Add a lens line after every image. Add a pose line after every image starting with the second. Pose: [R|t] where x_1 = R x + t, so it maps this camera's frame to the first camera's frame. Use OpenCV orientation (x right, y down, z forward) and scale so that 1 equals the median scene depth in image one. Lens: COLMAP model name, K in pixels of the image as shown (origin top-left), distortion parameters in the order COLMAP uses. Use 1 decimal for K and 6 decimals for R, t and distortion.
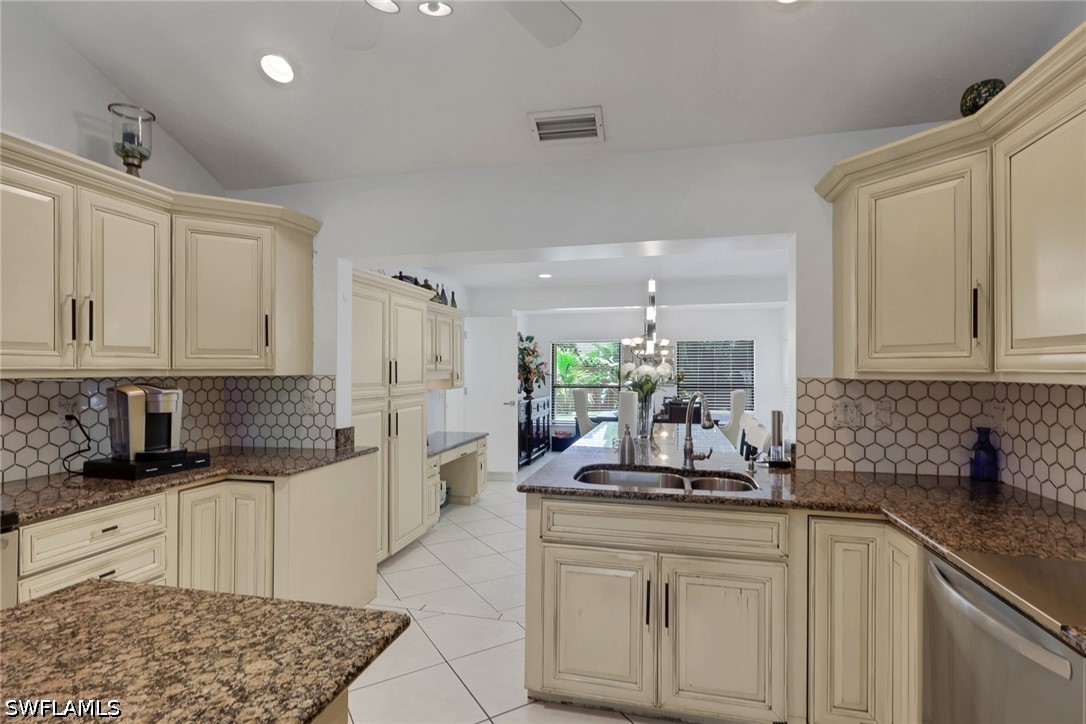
lens RADIAL K [[527.7, 0, 538.0], [0, 527.7, 367.0], [0, 0, 1]] dist [0.002780, 0.000415]
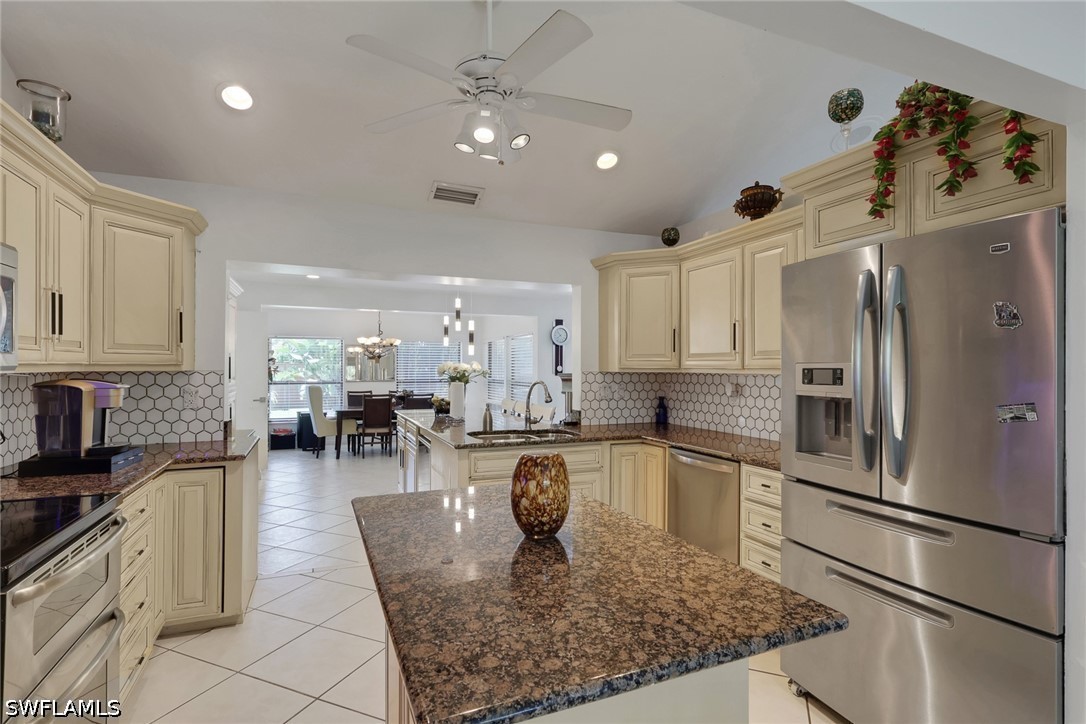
lens RADIAL K [[515.6, 0, 540.6], [0, 515.6, 362.7], [0, 0, 1]] dist [-0.000795, 0.000288]
pose [[0.808544, 0.007711, 0.588386, -0.585088], [-0.006694, 0.999970, -0.003907, -0.000270], [-0.588398, -0.000780, 0.808571, -0.256410]]
